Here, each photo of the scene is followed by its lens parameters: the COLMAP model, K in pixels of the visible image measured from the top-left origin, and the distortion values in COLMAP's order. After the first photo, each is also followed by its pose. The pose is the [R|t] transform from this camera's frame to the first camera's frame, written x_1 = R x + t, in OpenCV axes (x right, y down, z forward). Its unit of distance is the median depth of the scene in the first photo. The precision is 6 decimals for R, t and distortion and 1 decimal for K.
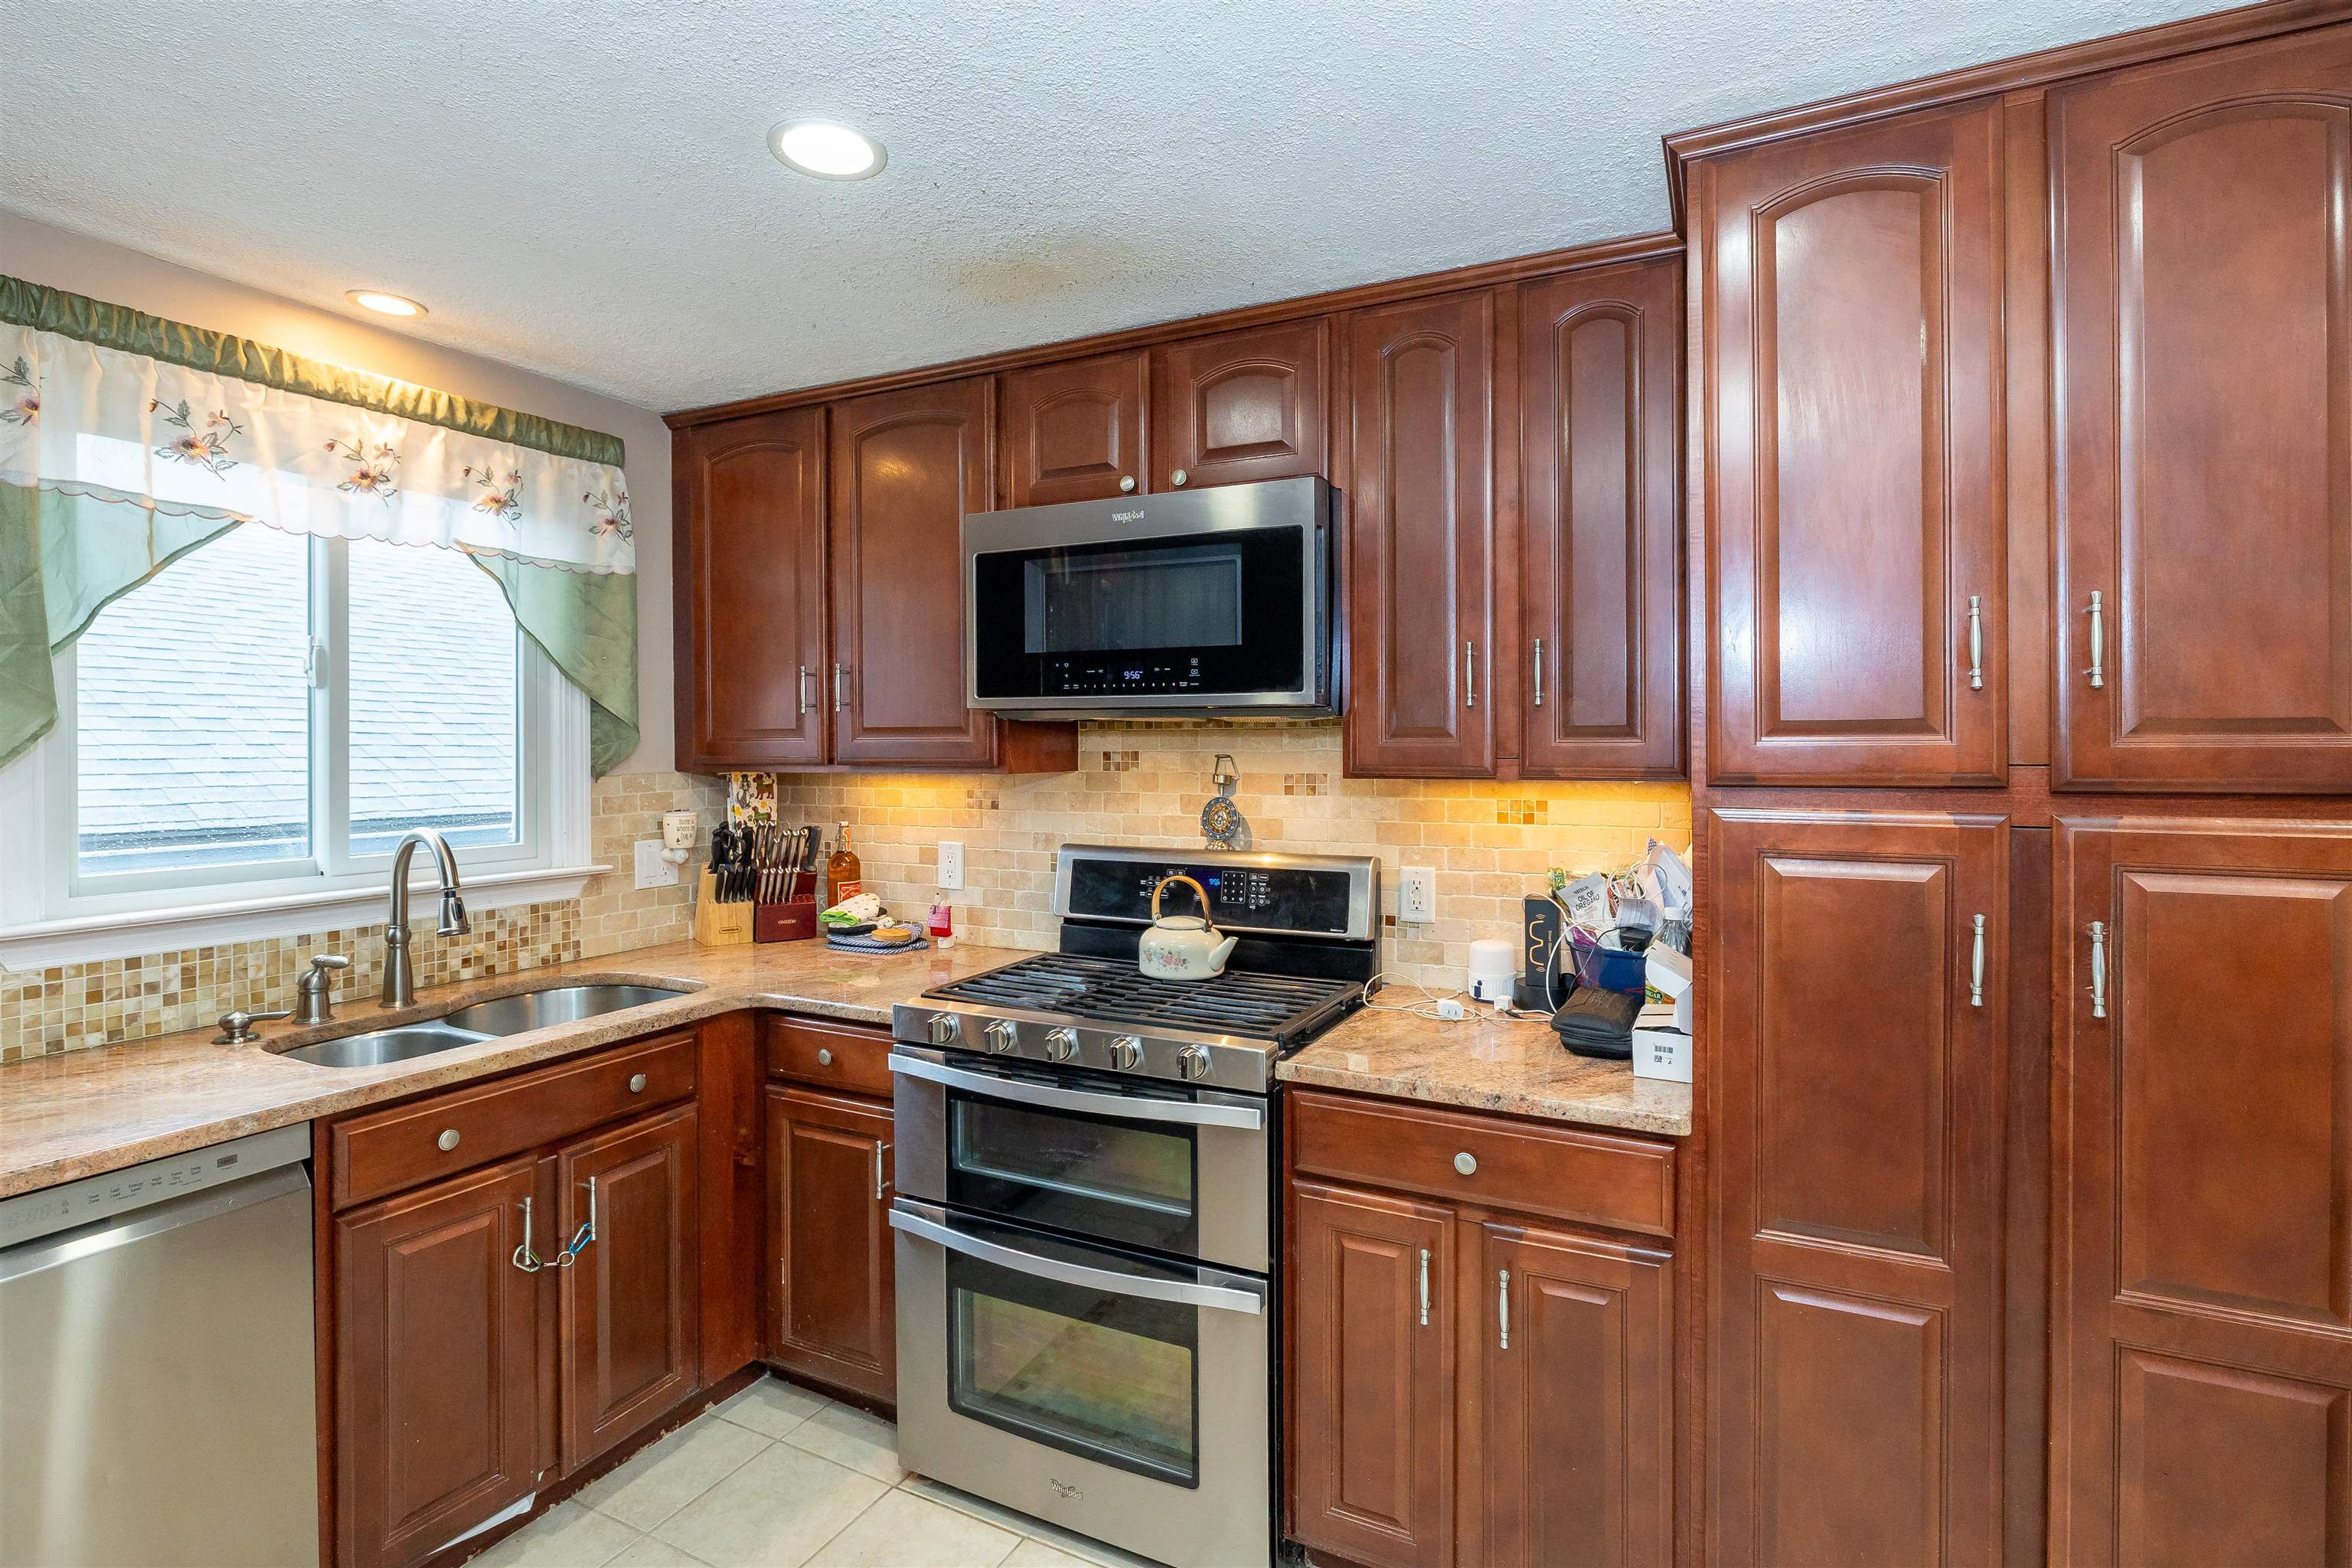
lens RADIAL K [[1086.1, 0, 1202.6], [0, 1086.1, 751.1], [0, 0, 1]] dist [-0.009039, 0.001896]
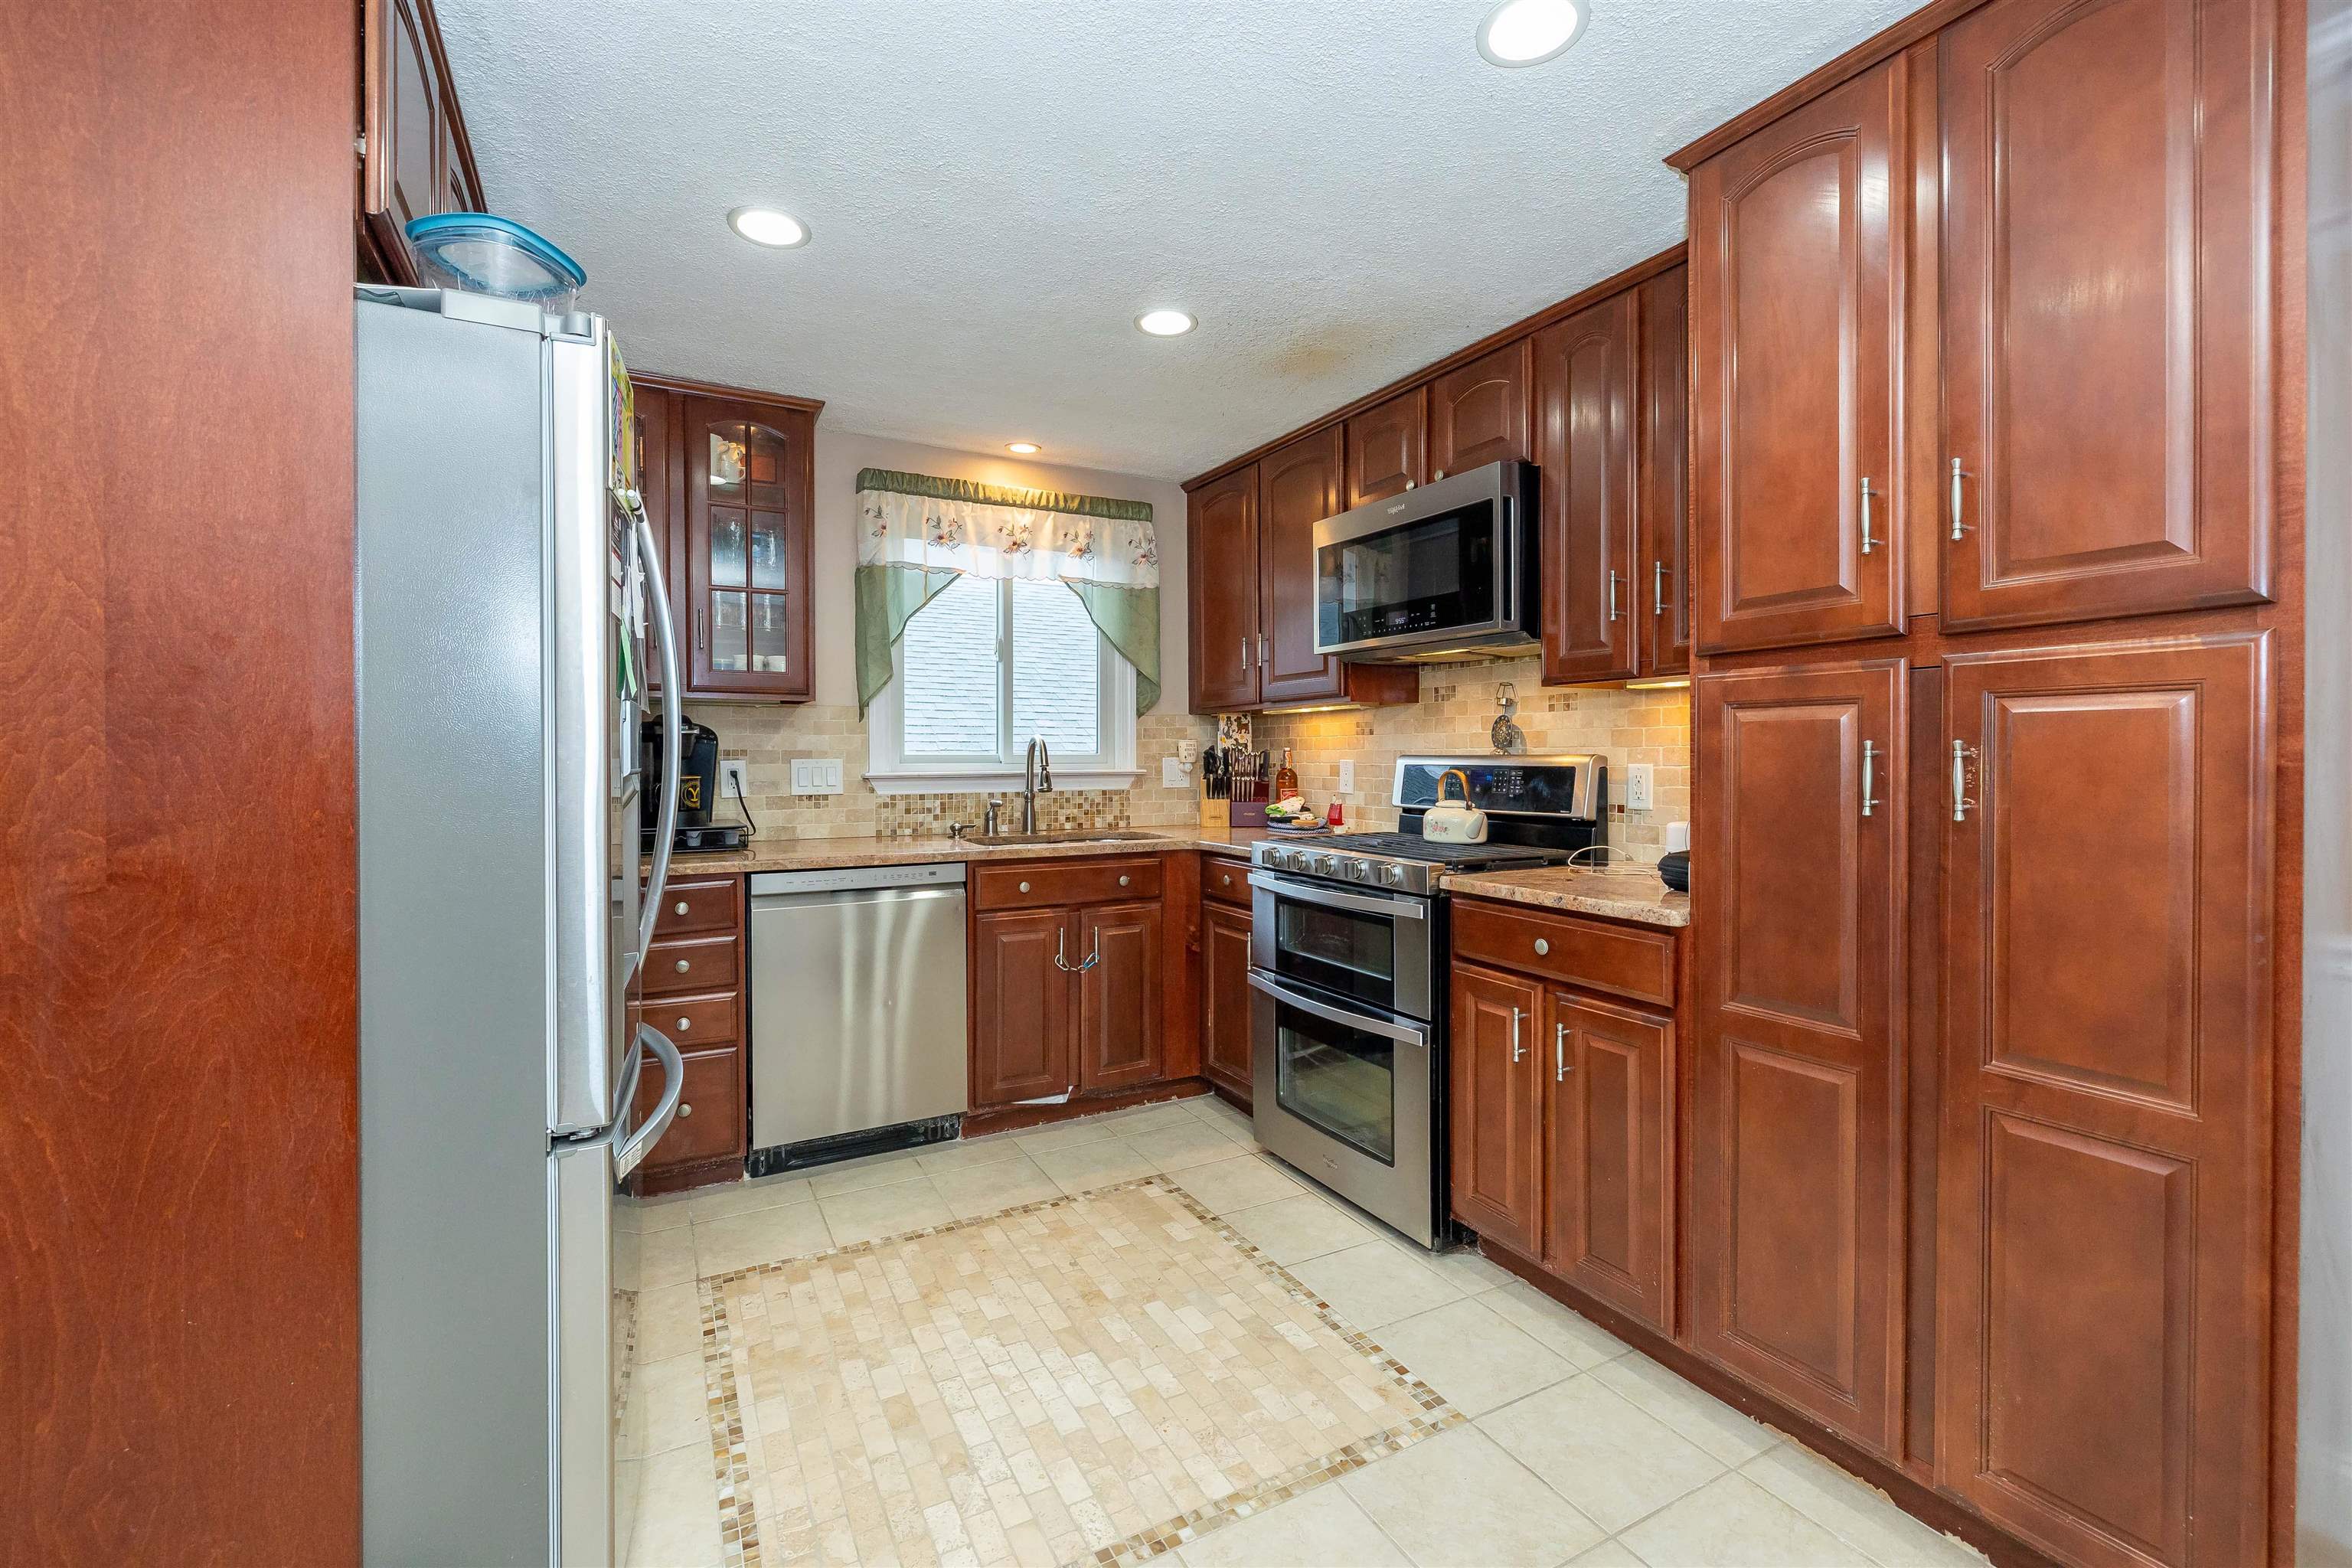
lens RADIAL K [[1007.1, 0, 1194.1], [0, 1007.1, 770.5], [0, 0, 1]] dist [-0.000963, 0.000695]
pose [[0.815395, 0.011114, -0.578798, 0.469389], [-0.005212, 0.999916, 0.011858, 0.109020], [0.578881, -0.006652, 0.815385, -0.223632]]
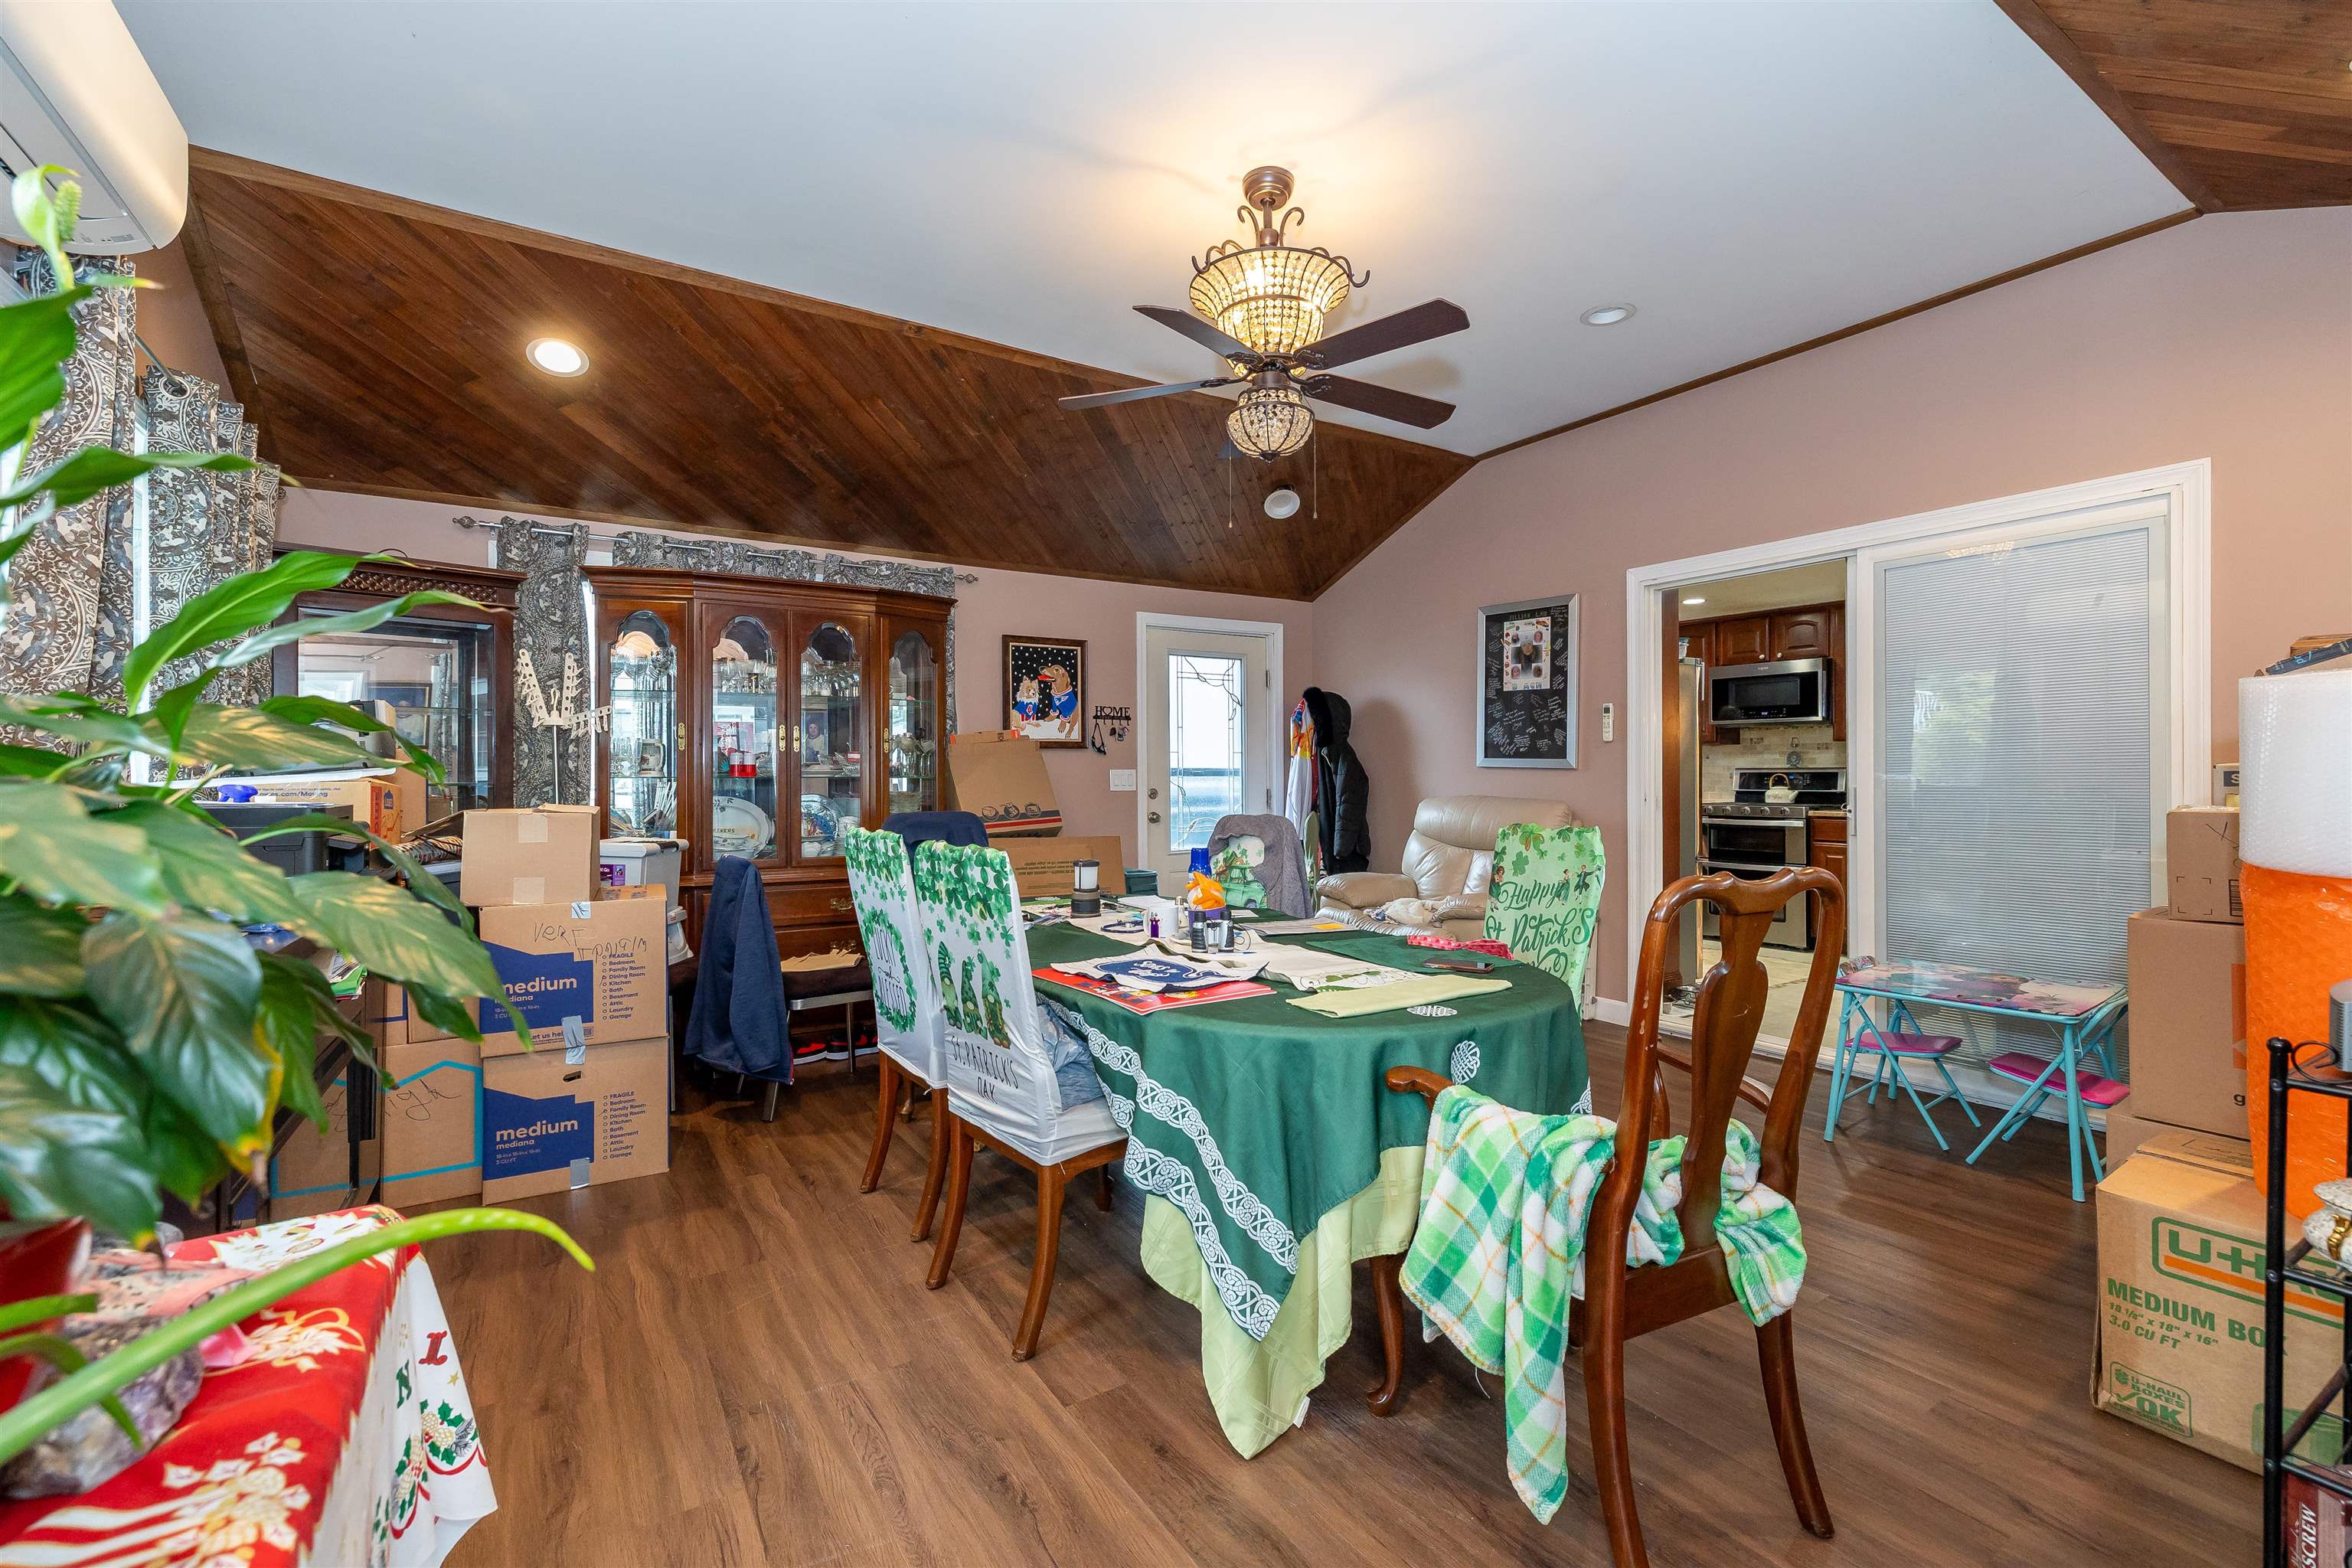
lens RADIAL K [[1007.1, 0, 1193.8], [0, 1007.1, 780.4], [0, 0, 1]] dist [-0.000963, 0.000695]
pose [[0.850661, 0.015791, -0.525477, 0.076899], [-0.009002, 0.999840, 0.015474, 0.111661], [0.525637, -0.008433, 0.850667, -2.666769]]
